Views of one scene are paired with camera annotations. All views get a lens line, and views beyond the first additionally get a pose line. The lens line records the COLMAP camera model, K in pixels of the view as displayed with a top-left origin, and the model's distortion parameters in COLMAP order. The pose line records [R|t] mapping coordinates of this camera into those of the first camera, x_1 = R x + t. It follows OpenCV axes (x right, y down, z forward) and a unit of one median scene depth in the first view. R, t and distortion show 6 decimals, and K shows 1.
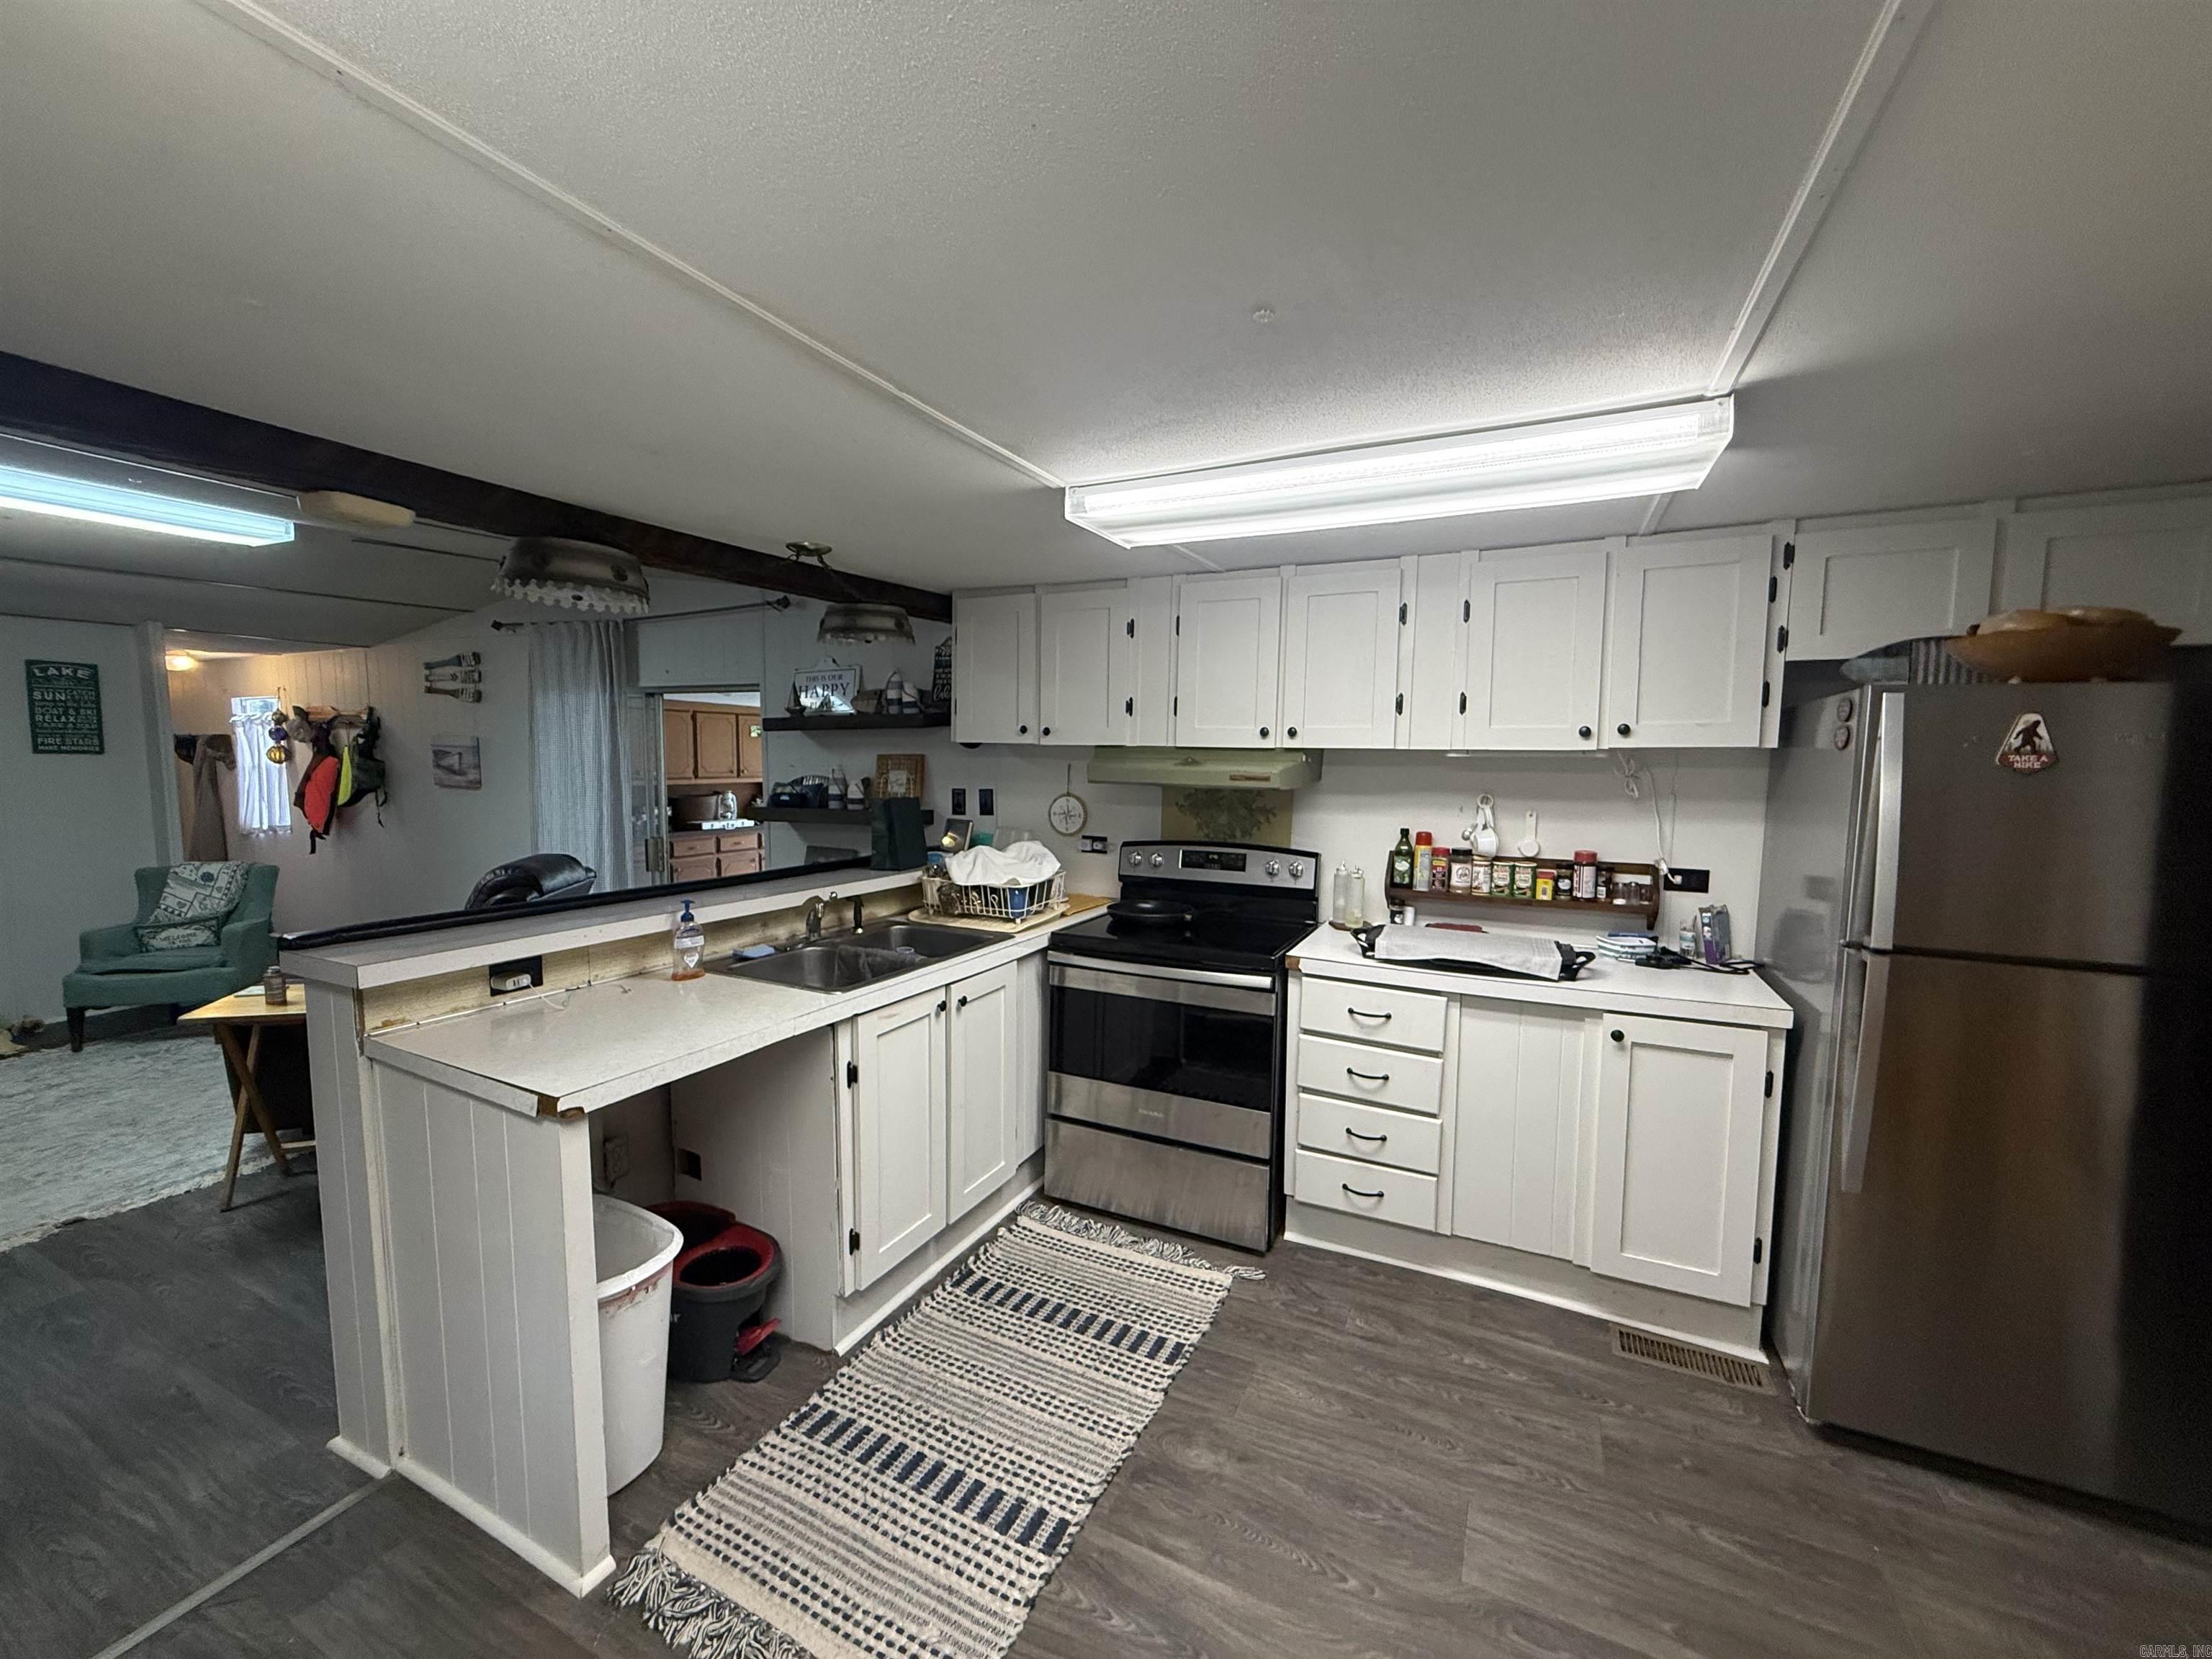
lens RADIAL K [[883.2, 0, 1094.6], [0, 883.2, 832.0], [0, 0, 1]] dist [-0.000620, 0.000940]
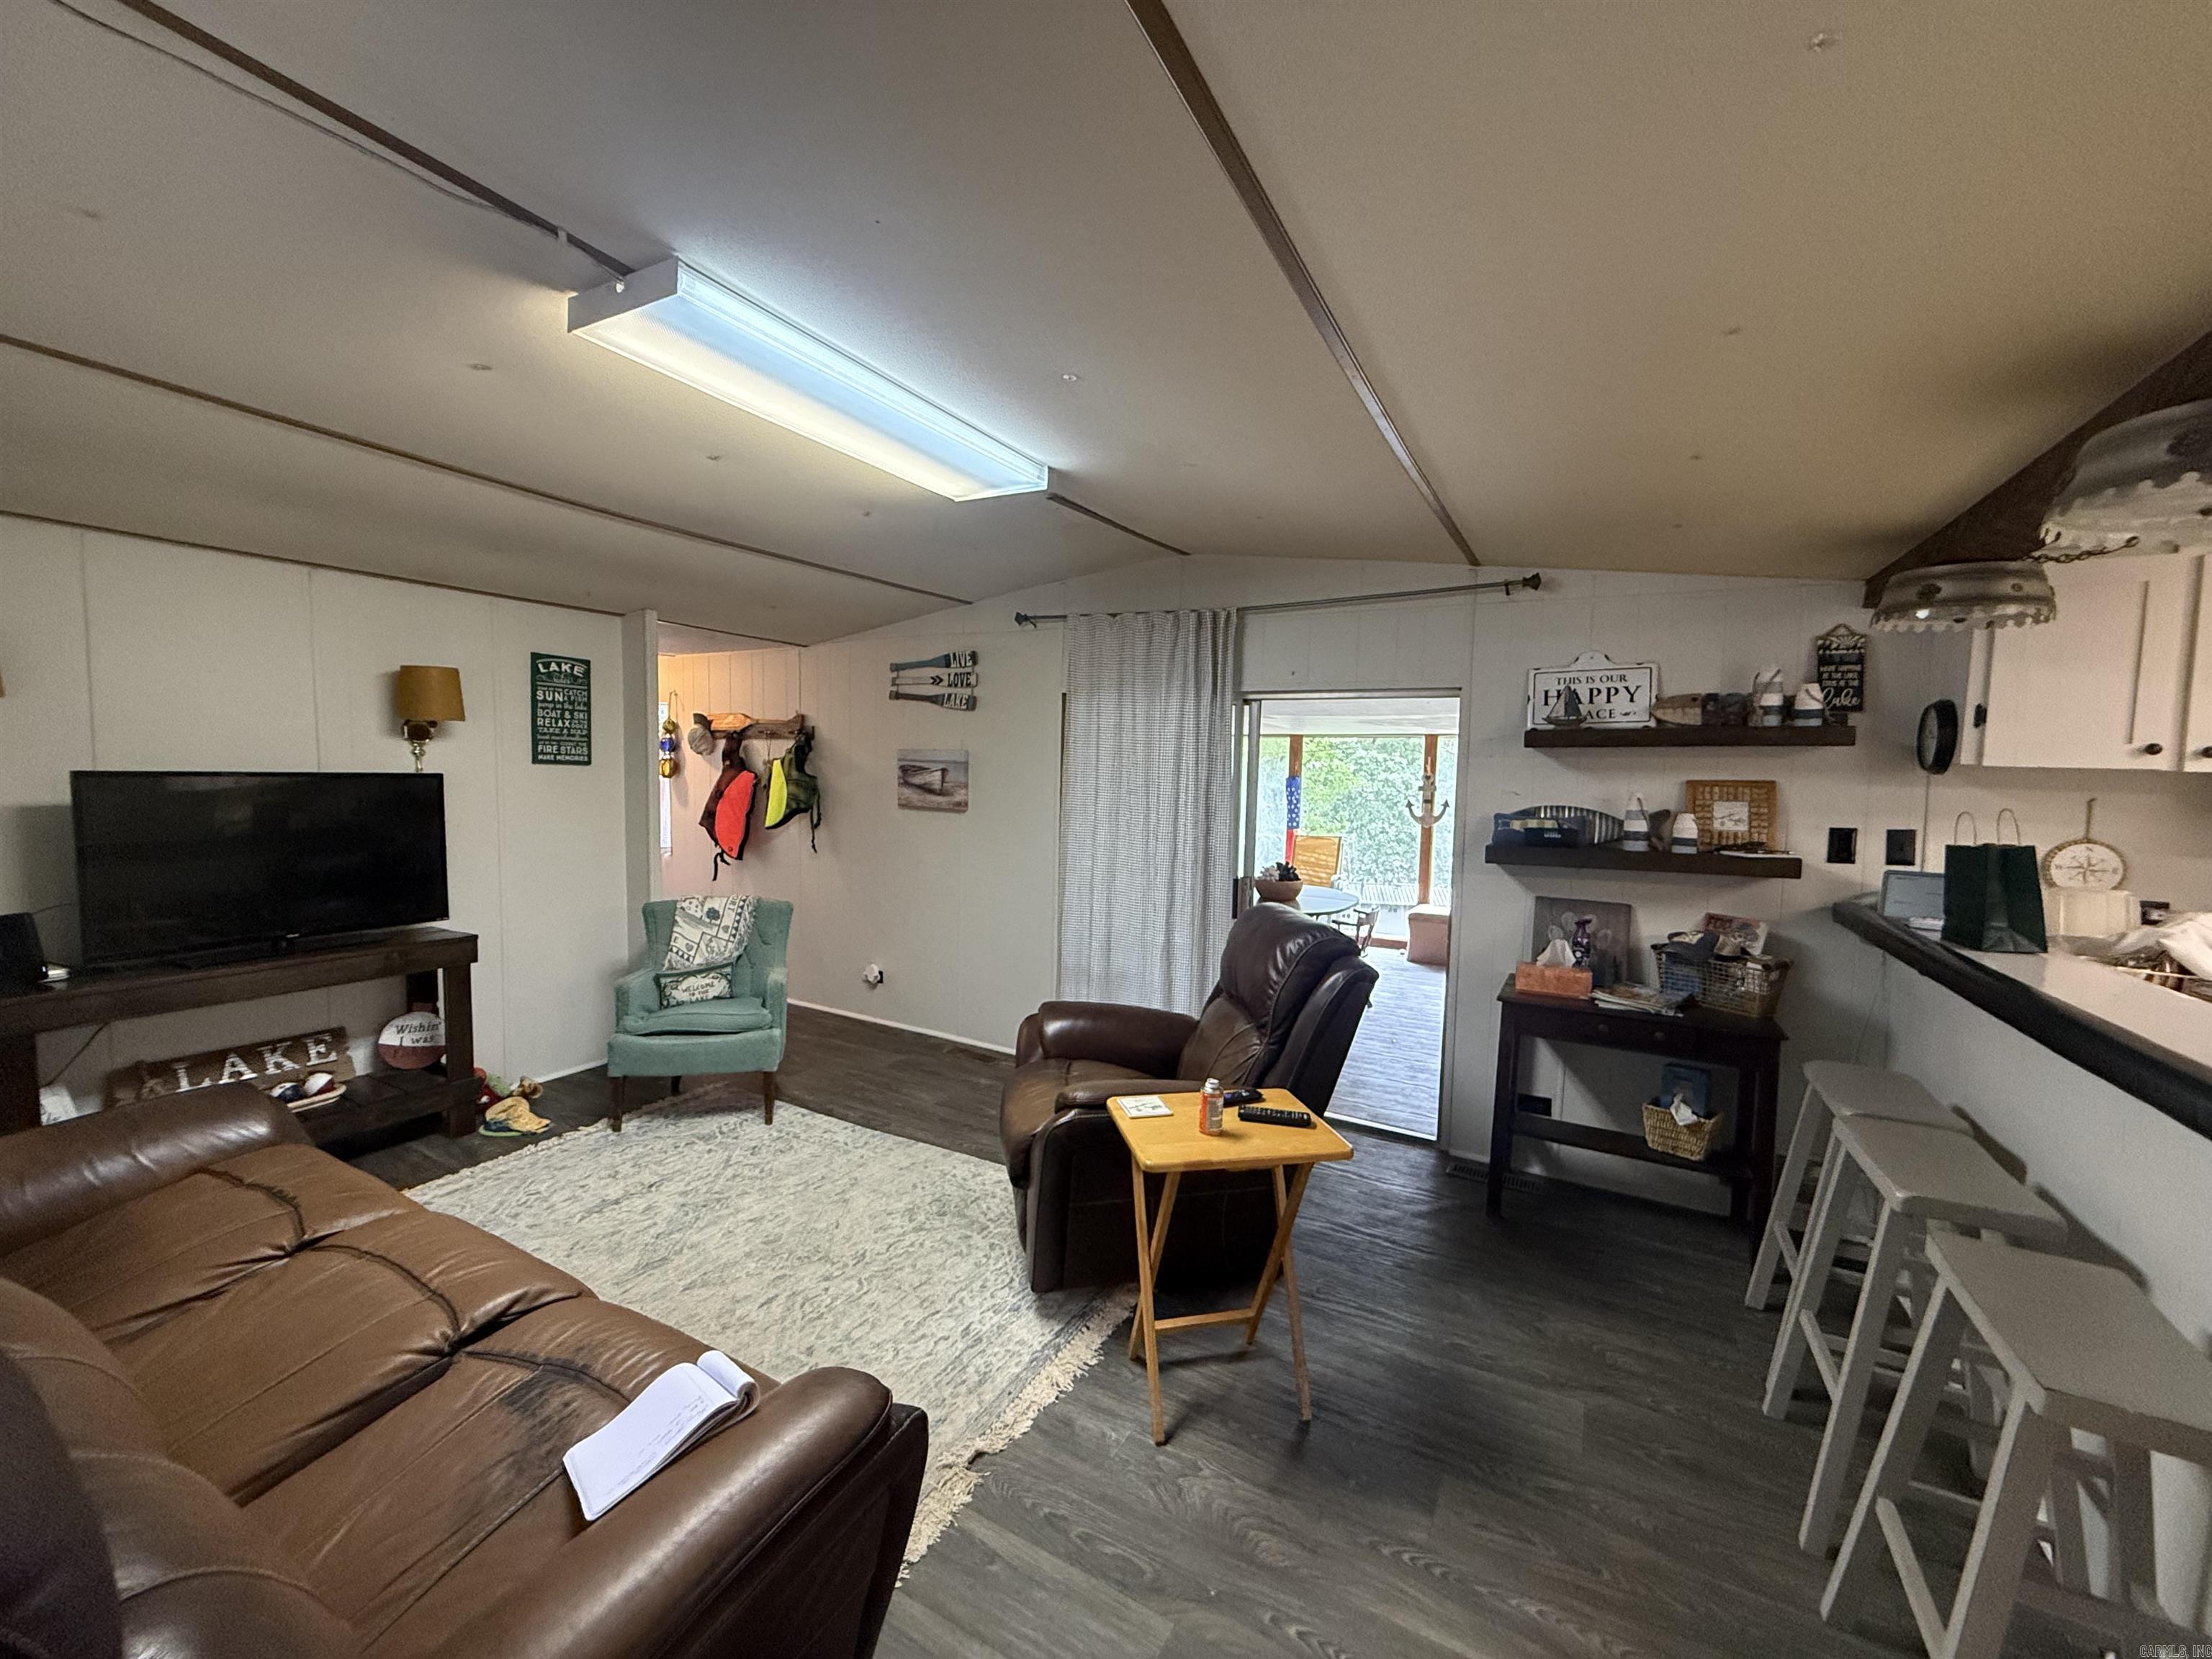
lens RADIAL K [[883.2, 0, 1104.4], [0, 883.2, 830.9], [0, 0, 1]] dist [-0.000620, 0.000940]
pose [[0.998400, 0.017165, -0.053875, -0.584426], [-0.018512, 0.999526, -0.024596, -0.013559], [0.053427, 0.025554, 0.998245, 0.181280]]
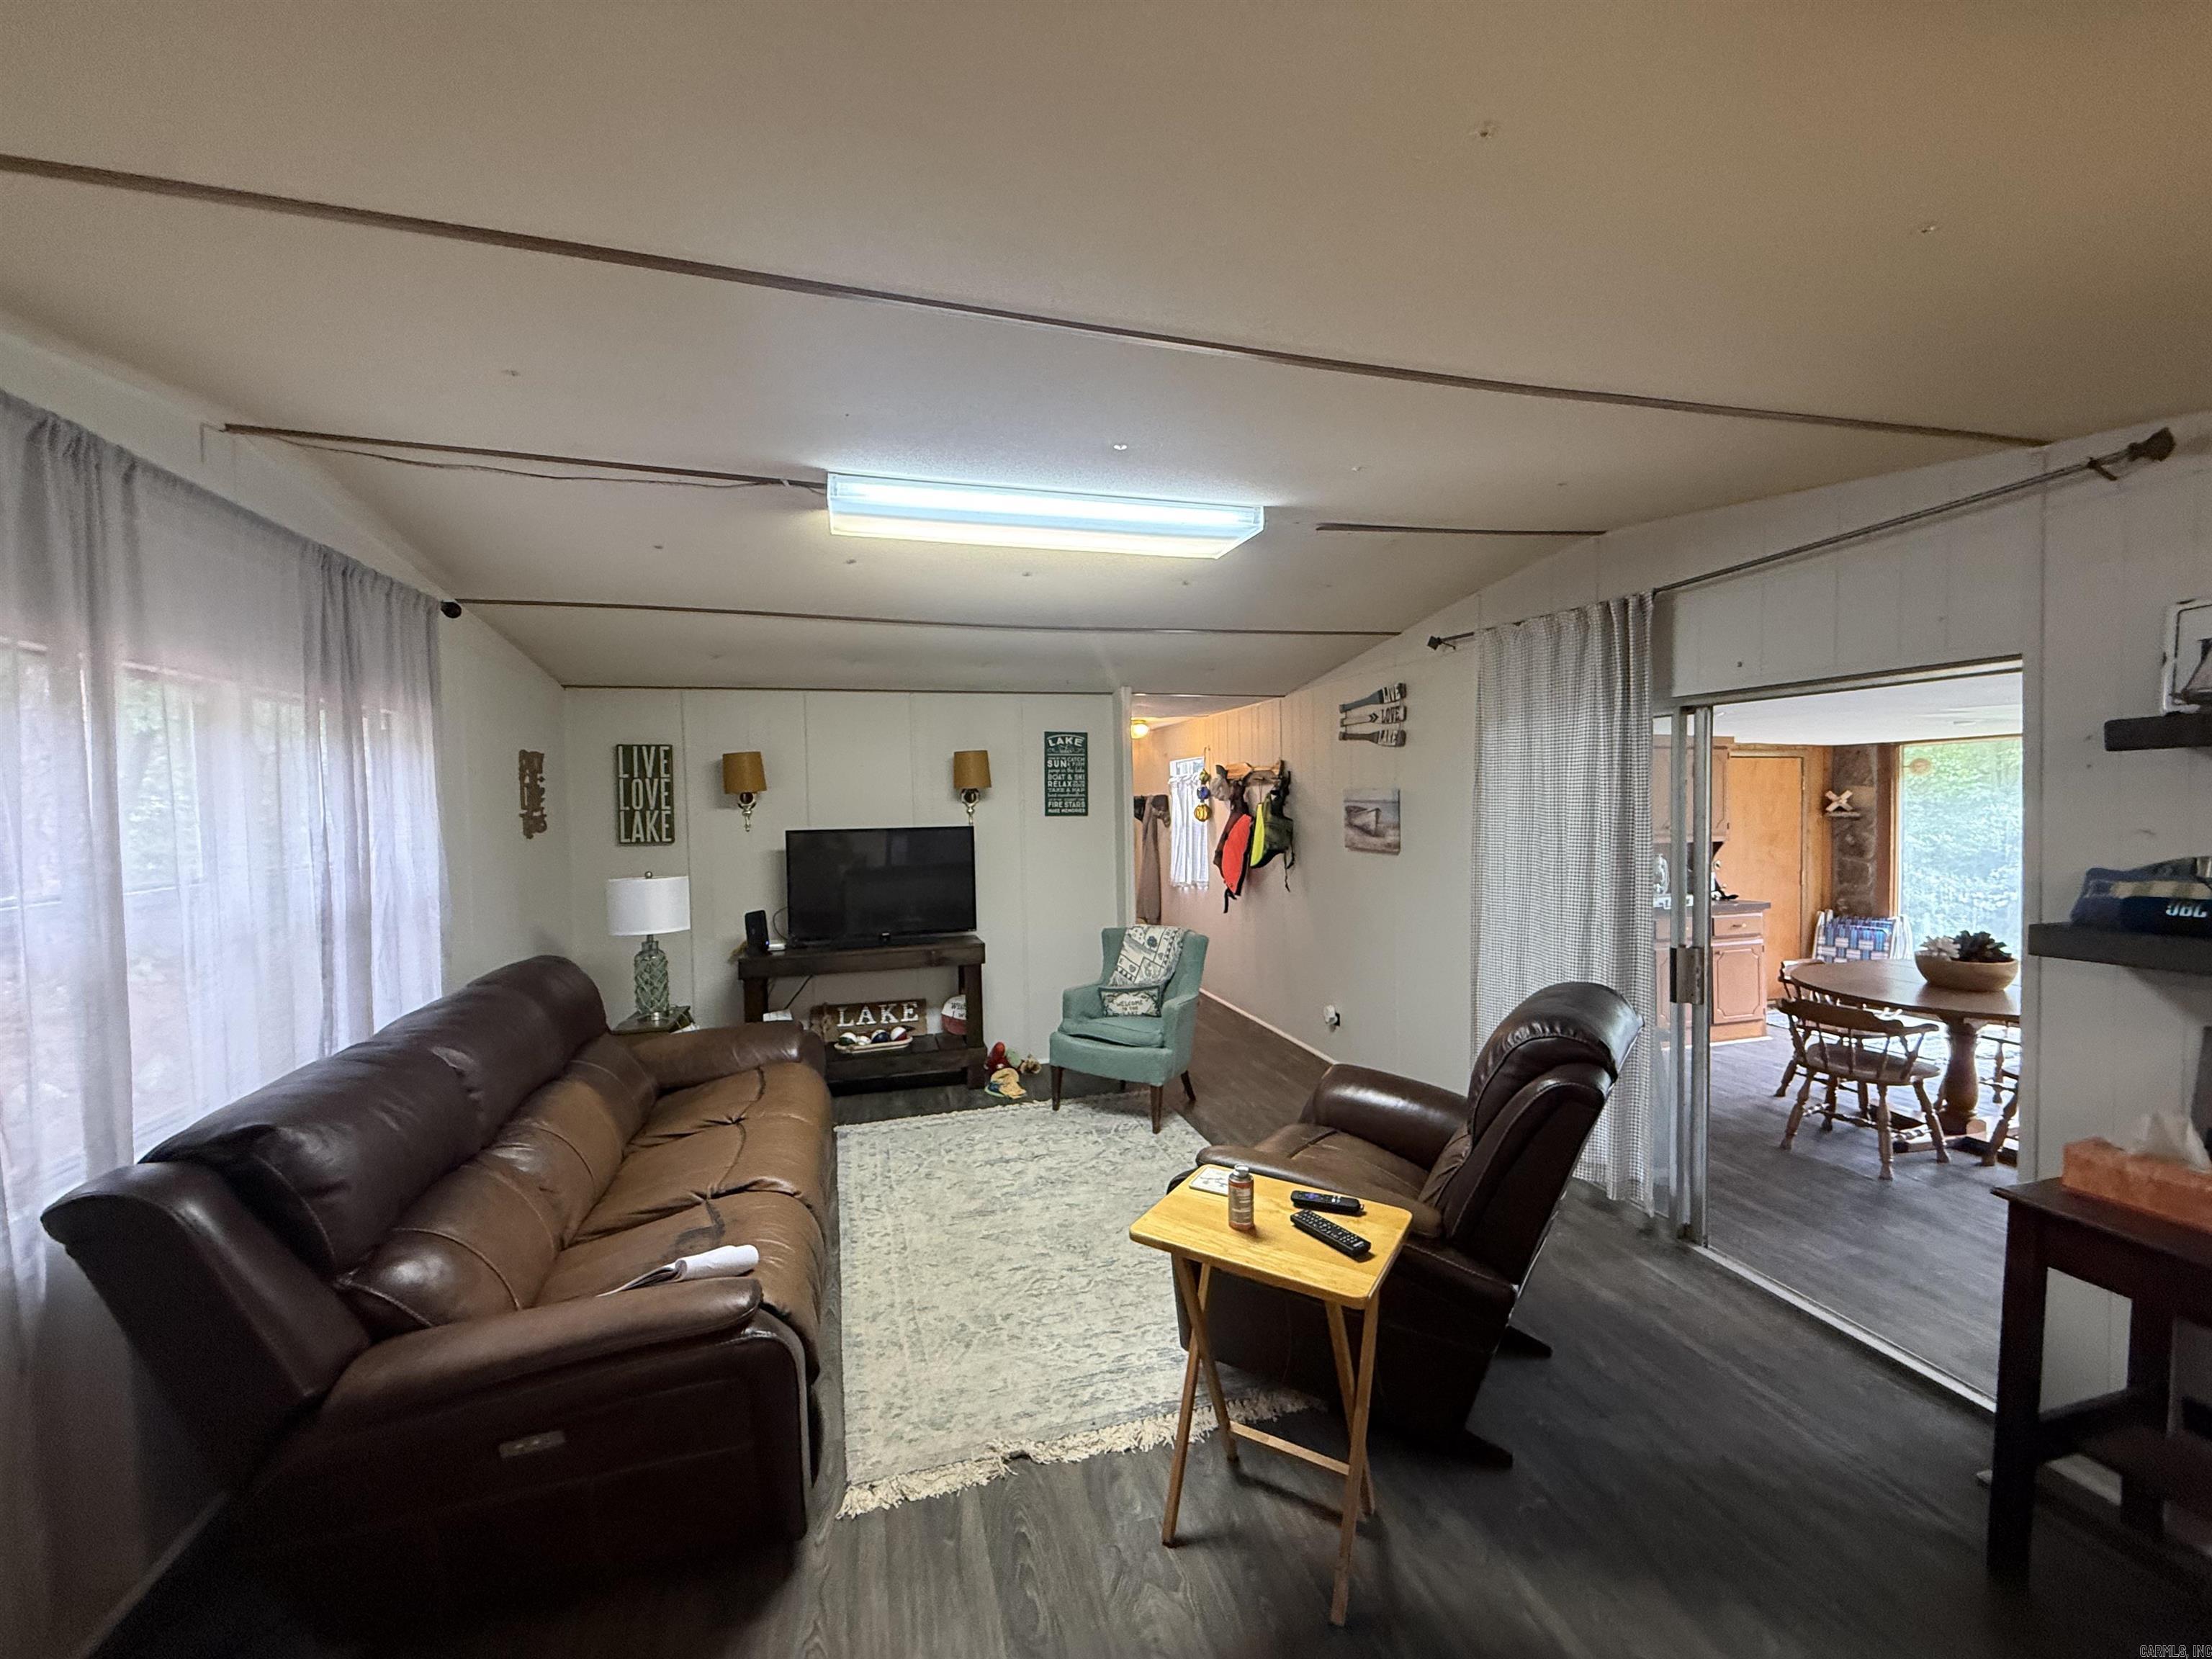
lens RADIAL K [[883.2, 0, 1098.6], [0, 883.2, 830.0], [0, 0, 1]] dist [-0.000620, 0.000940]
pose [[0.669270, 0.002672, -0.743014, -0.321695], [-0.045375, 0.998274, -0.037281, -0.031974], [0.741632, 0.058666, 0.668237, 0.299182]]
